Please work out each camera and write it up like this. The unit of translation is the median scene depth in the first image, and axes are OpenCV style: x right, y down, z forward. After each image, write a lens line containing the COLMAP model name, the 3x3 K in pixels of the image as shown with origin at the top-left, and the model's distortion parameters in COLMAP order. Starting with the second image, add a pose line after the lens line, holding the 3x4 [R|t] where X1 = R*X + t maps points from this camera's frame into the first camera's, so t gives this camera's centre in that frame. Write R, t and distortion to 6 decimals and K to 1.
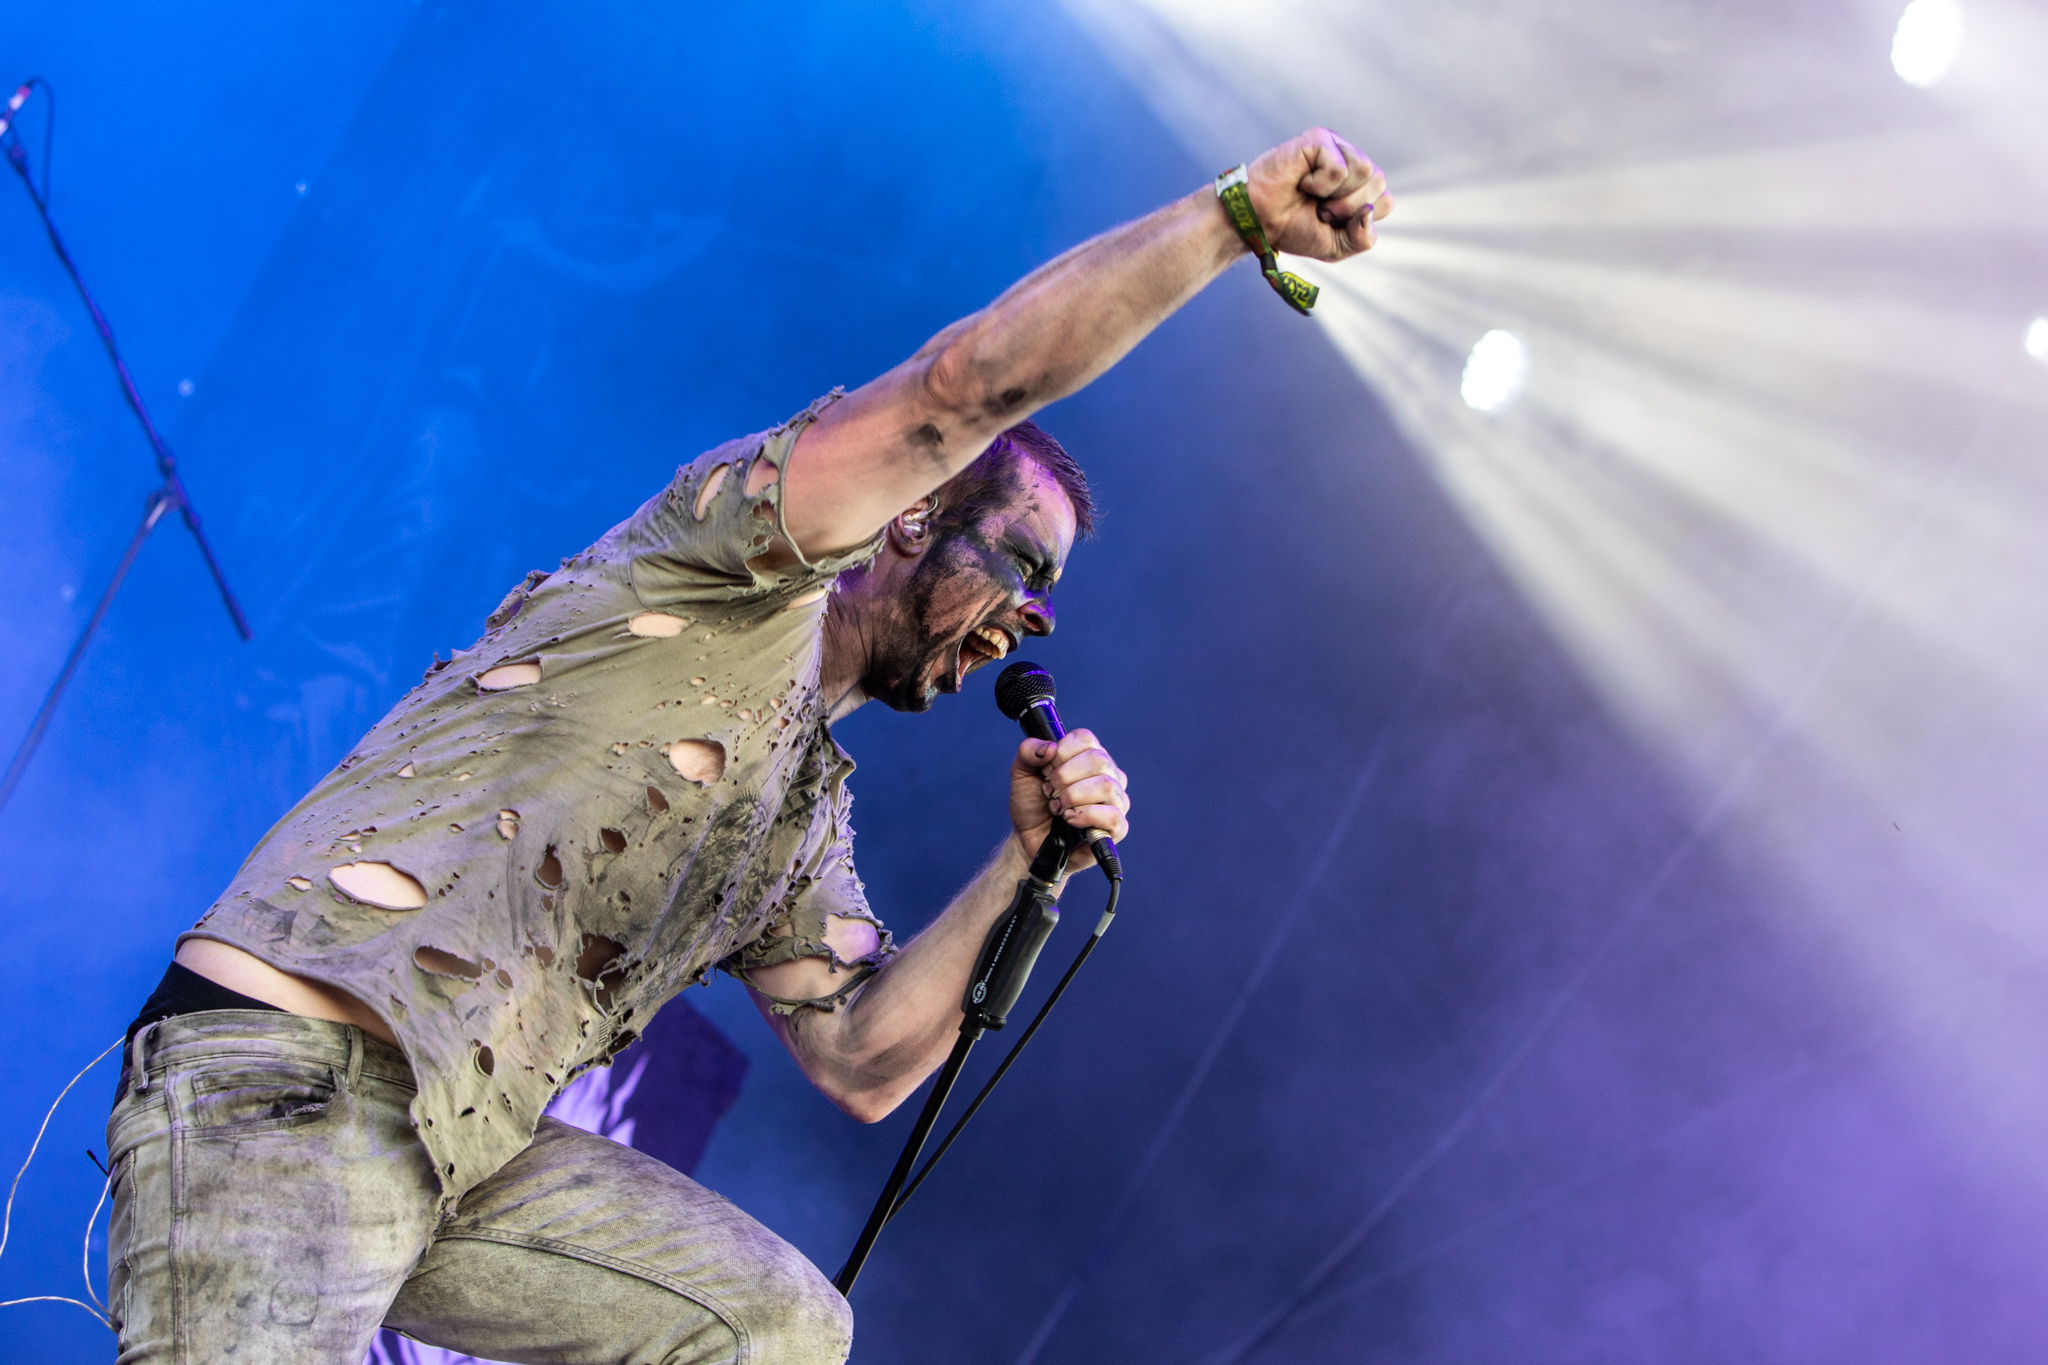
lens RADIAL K [[4131.5, 0, 1024.0], [0, 4131.5, 682.6], [0, 0, 1]] dist [-0.443418, 0.000000]
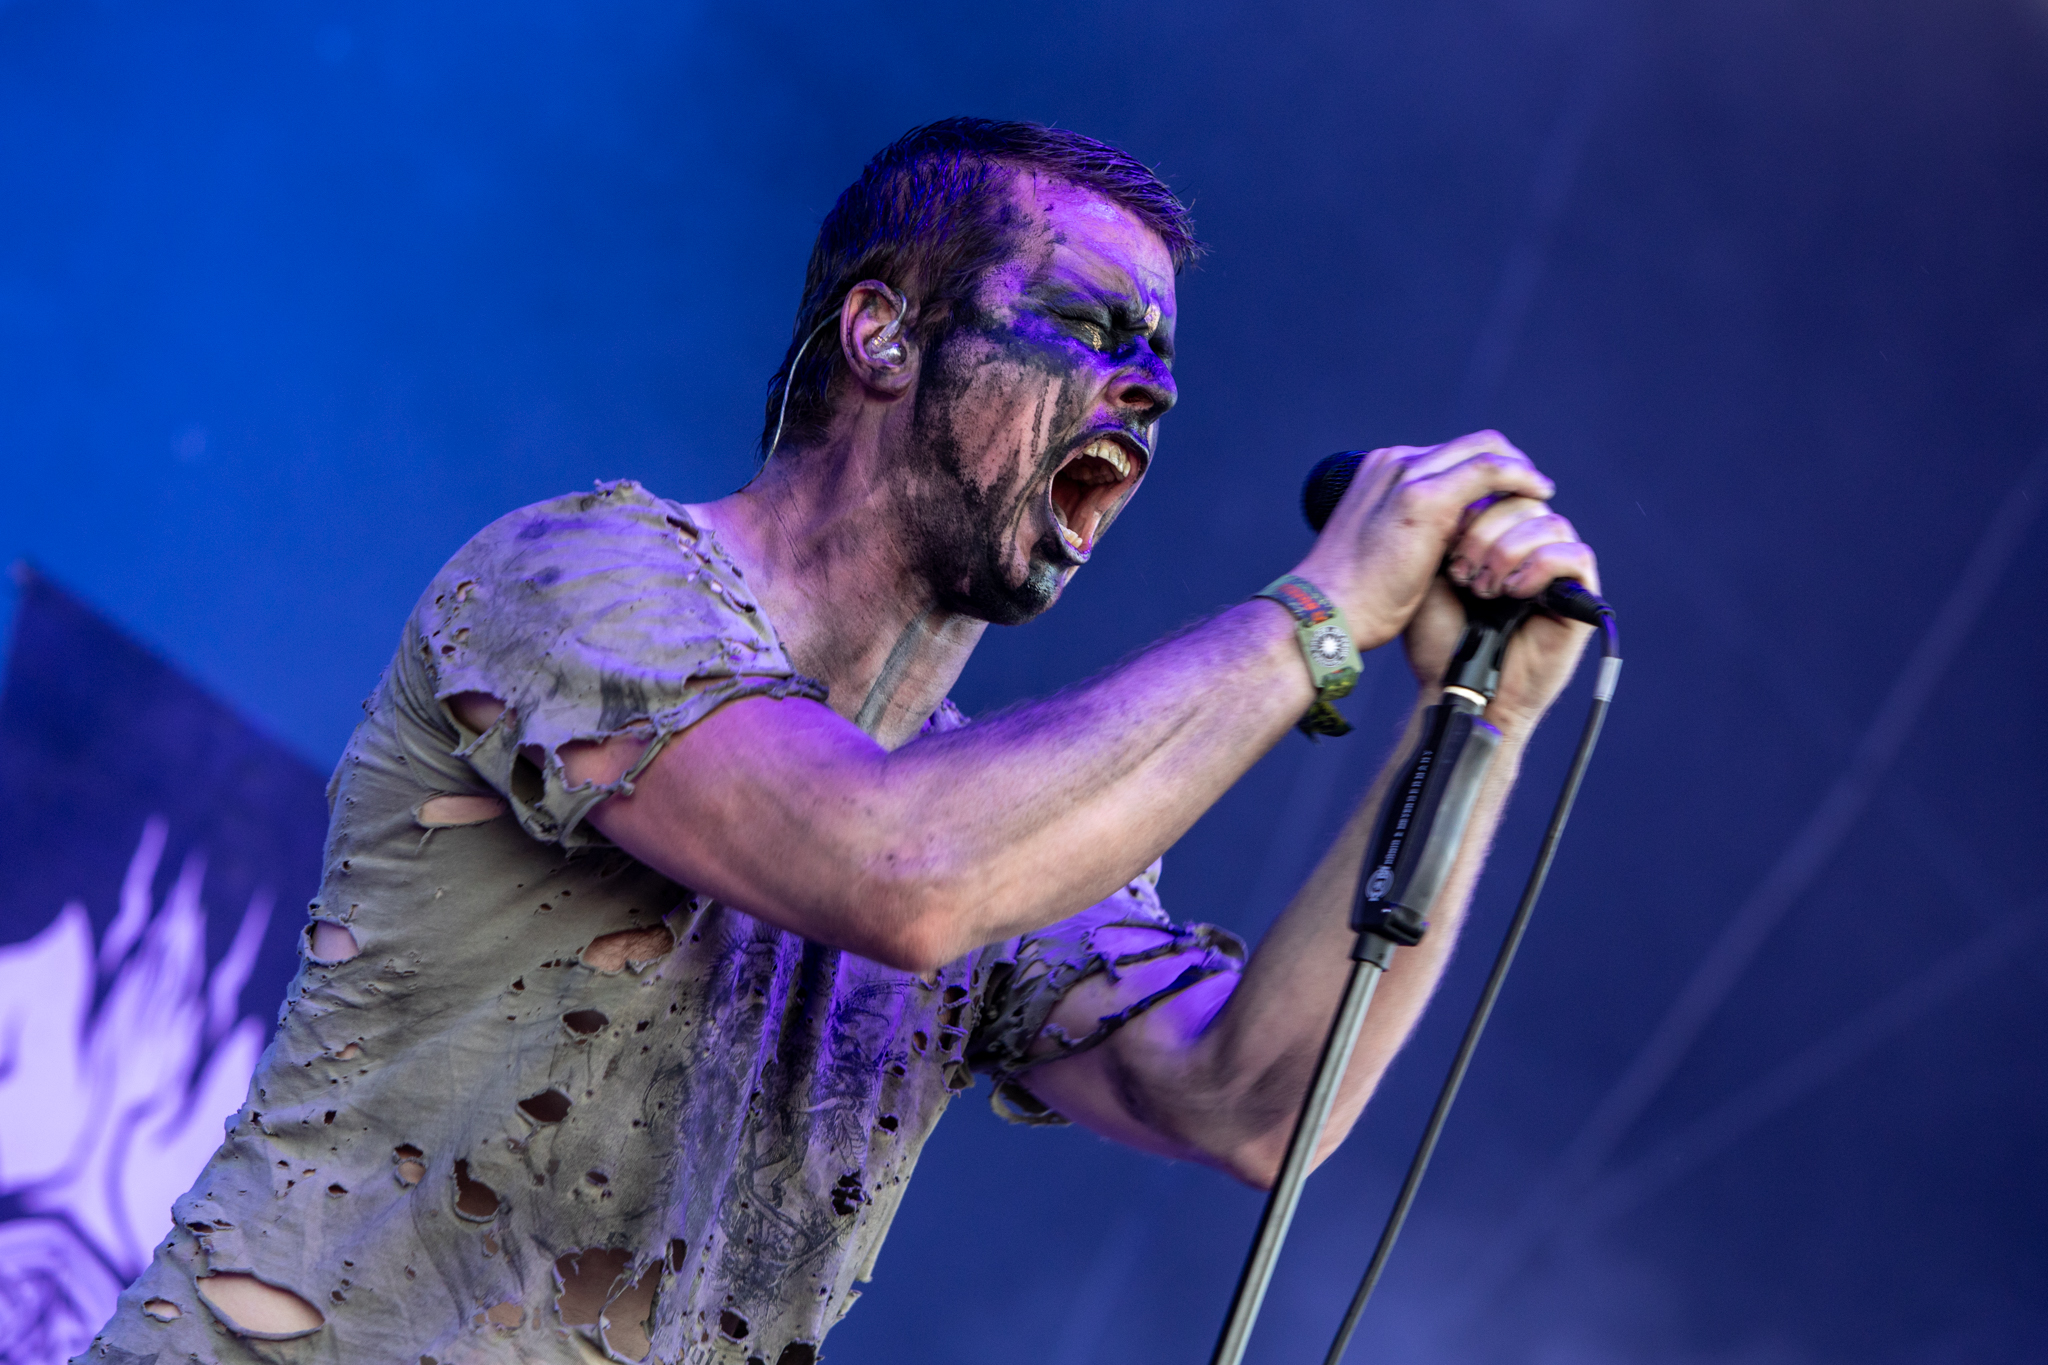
lens RADIAL K [[8846.3, 0, 1023.8], [0, 8846.3, 681.9], [0, 0, 1]] dist [0.002621, 0.000000]
pose [[0.889869, -0.456204, -0.003267, -0.025769], [0.456167, 0.889646, 0.020998, -0.011212], [-0.006673, -0.020176, 0.999774, -0.327218]]
